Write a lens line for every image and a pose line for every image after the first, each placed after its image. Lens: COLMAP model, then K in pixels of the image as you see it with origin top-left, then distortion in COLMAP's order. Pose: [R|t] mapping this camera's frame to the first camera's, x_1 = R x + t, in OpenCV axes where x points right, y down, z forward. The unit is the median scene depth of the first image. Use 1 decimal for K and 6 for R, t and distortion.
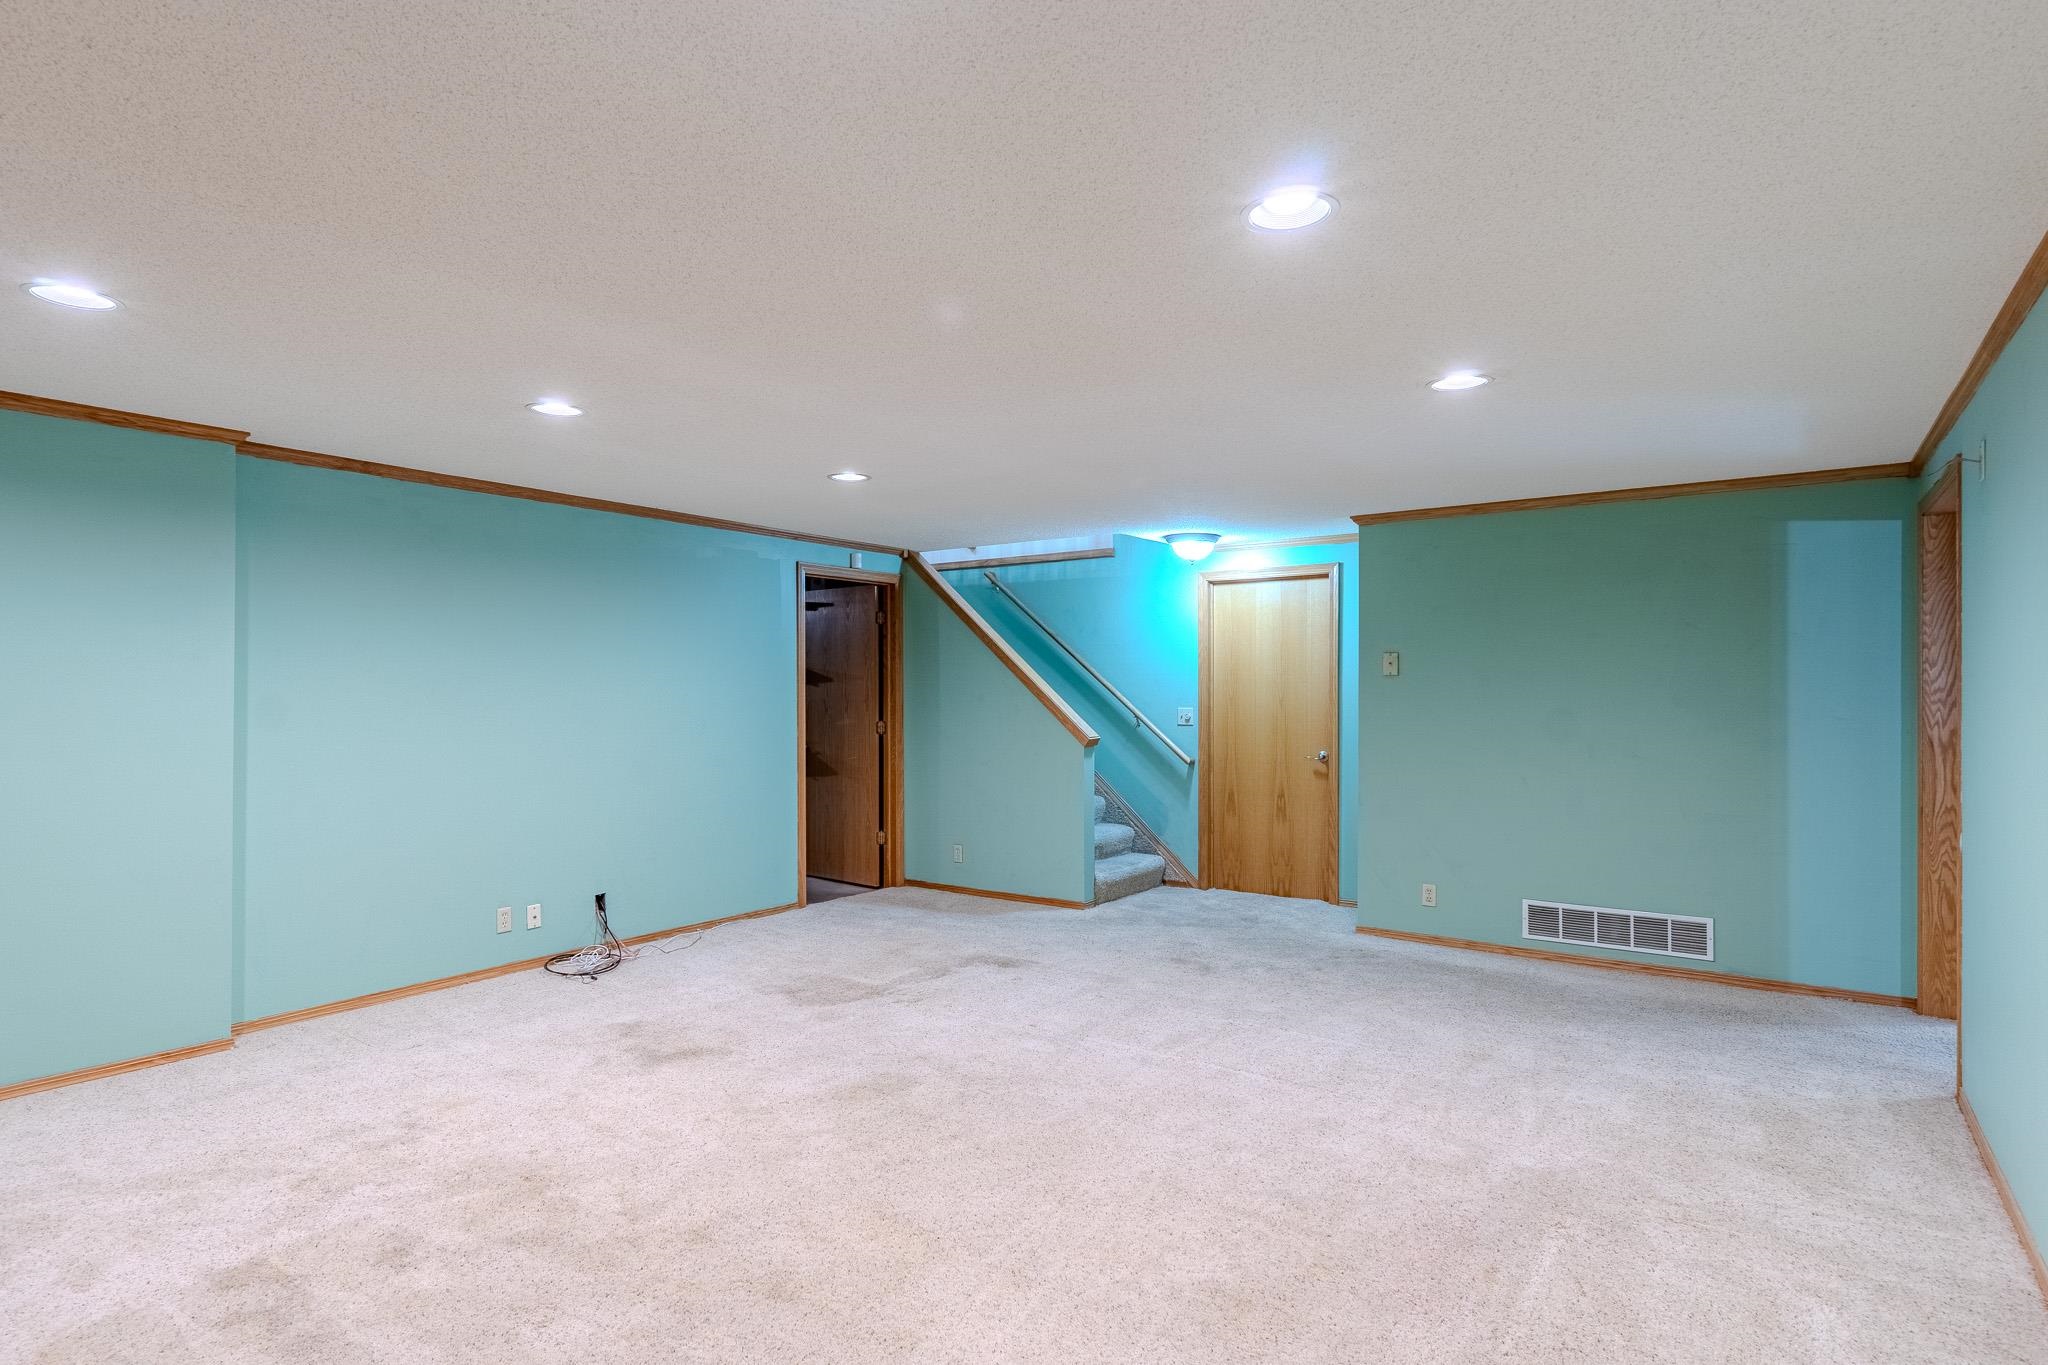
lens RADIAL K [[1066.1, 0, 1026.4], [0, 1066.1, 685.7], [0, 0, 1]] dist [-0.001503, -0.000328]
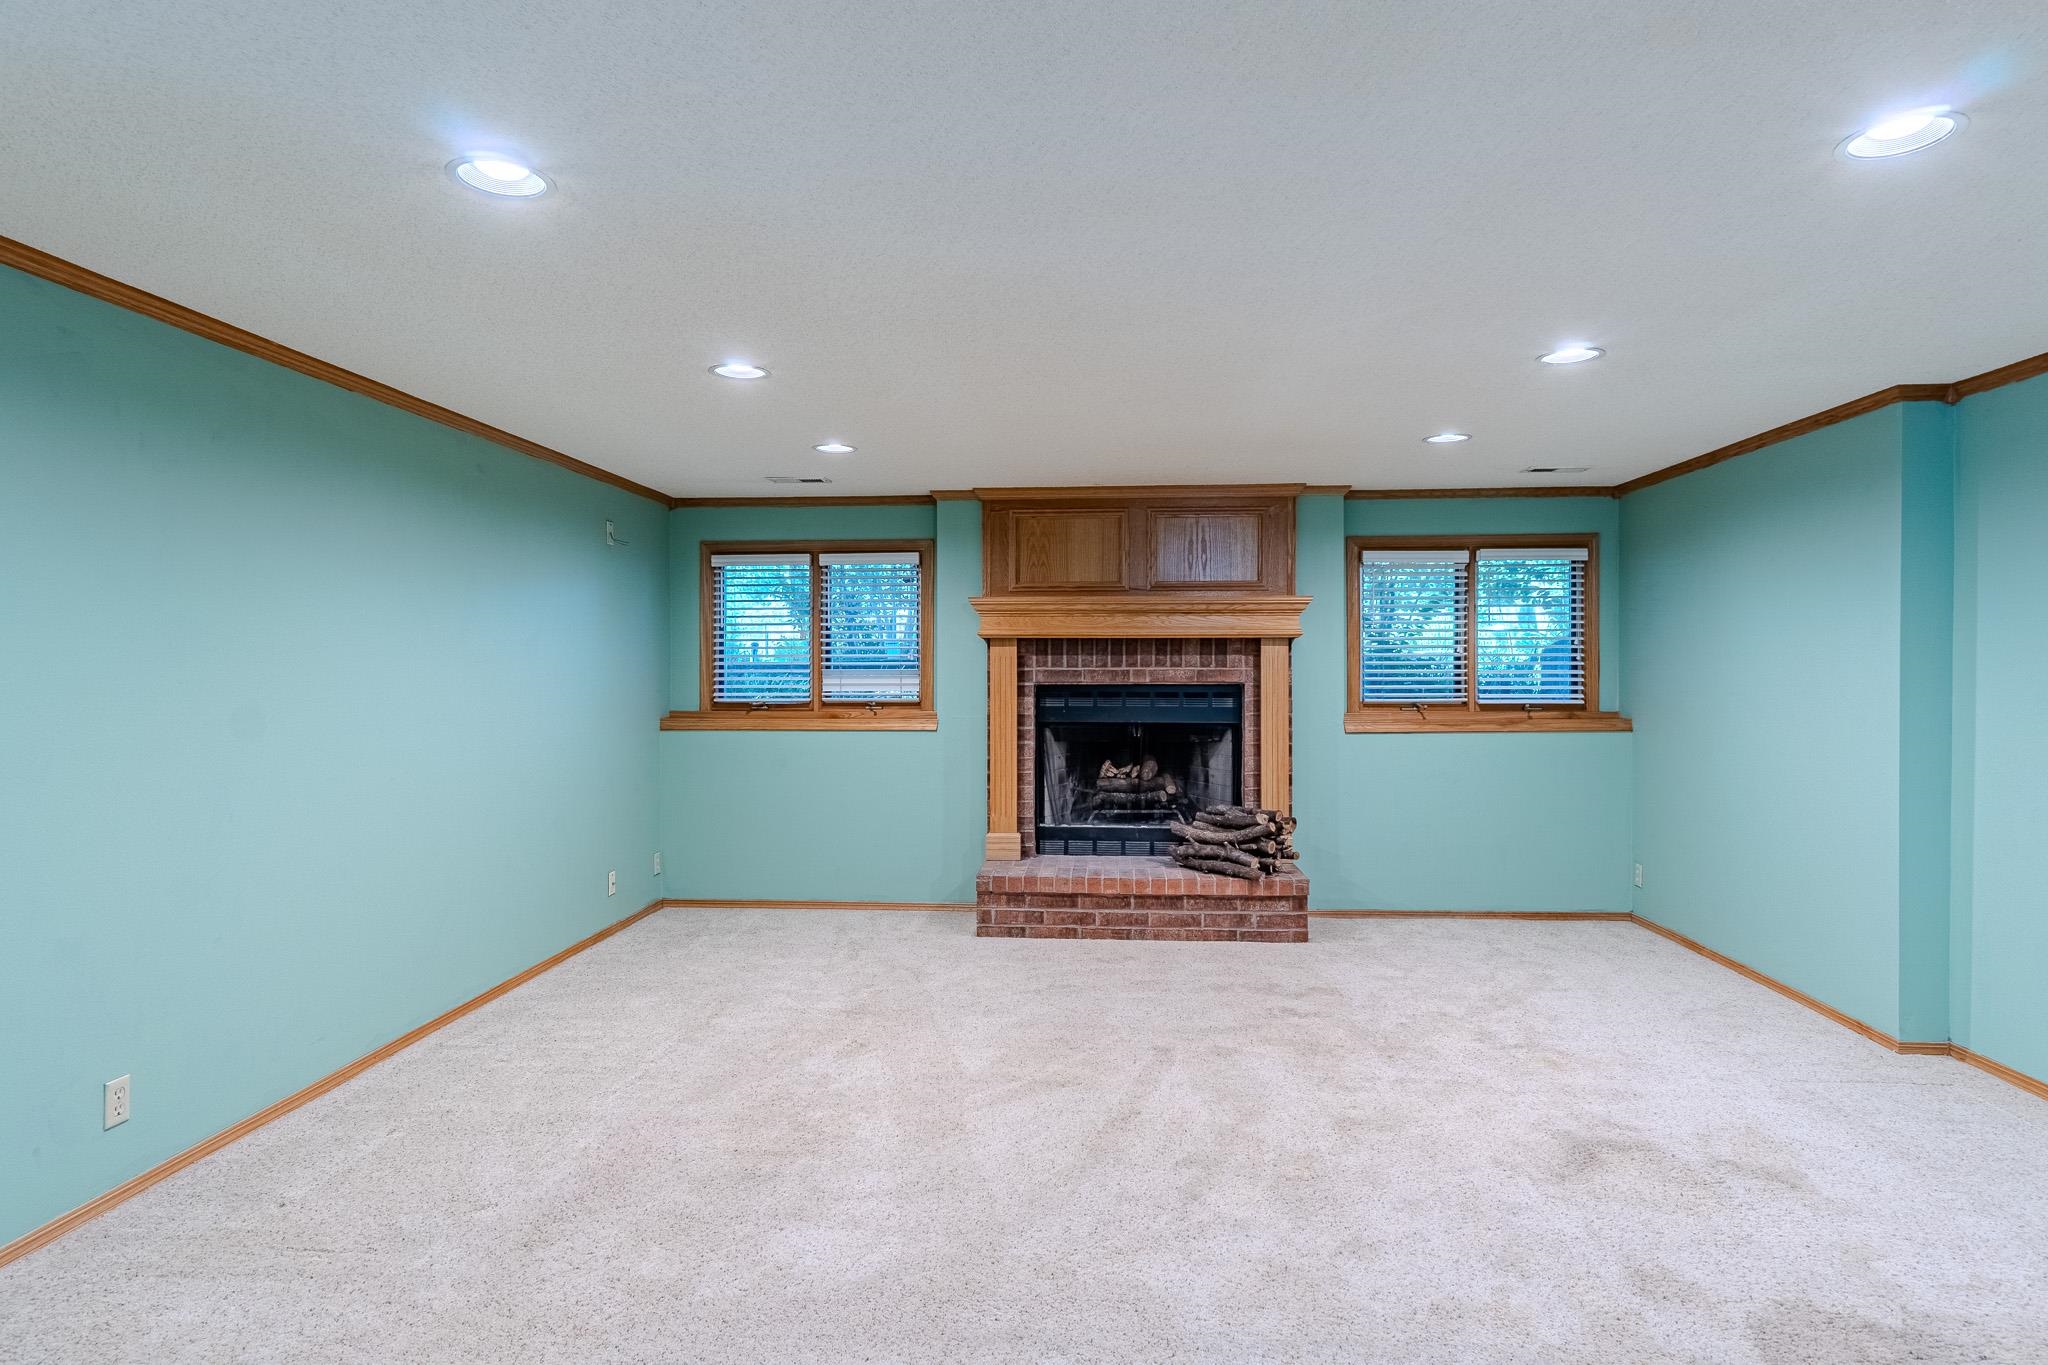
lens RADIAL K [[1066.1, 0, 1026.1], [0, 1066.1, 678.7], [0, 0, 1]] dist [-0.001503, -0.000328]
pose [[-0.858362, 0.002147, -0.513040, 0.442813], [0.001006, 0.999996, 0.002501, 0.013580], [0.513044, 0.001630, -0.858361, 1.633828]]
